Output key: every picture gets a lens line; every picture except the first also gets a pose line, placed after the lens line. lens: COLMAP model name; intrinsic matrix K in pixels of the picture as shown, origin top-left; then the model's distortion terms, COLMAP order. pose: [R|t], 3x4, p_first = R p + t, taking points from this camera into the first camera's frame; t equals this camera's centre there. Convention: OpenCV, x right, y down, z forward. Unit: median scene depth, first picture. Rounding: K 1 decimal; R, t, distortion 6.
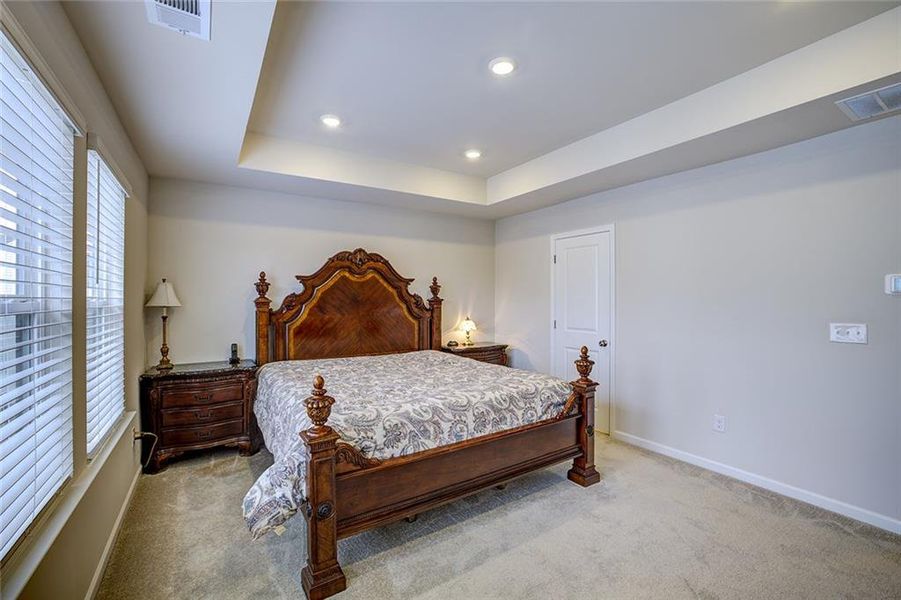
lens RADIAL K [[386.1, 0, 448.8], [0, 386.1, 293.3], [0, 0, 1]] dist [-0.024029, 0.001008]
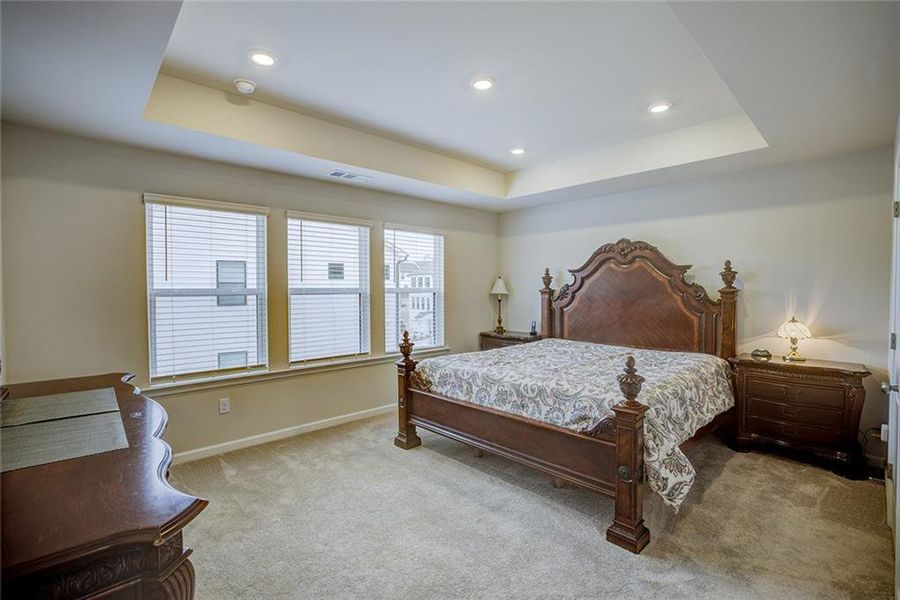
lens RADIAL K [[385.6, 0, 448.3], [0, 385.6, 293.3], [0, 0, 1]] dist [-0.024029, 0.001008]
pose [[0.213205, 0.012900, -0.976922, 0.745175], [0.011439, 0.999811, 0.015698, 0.005324], [0.976940, -0.014522, 0.213017, 0.399009]]
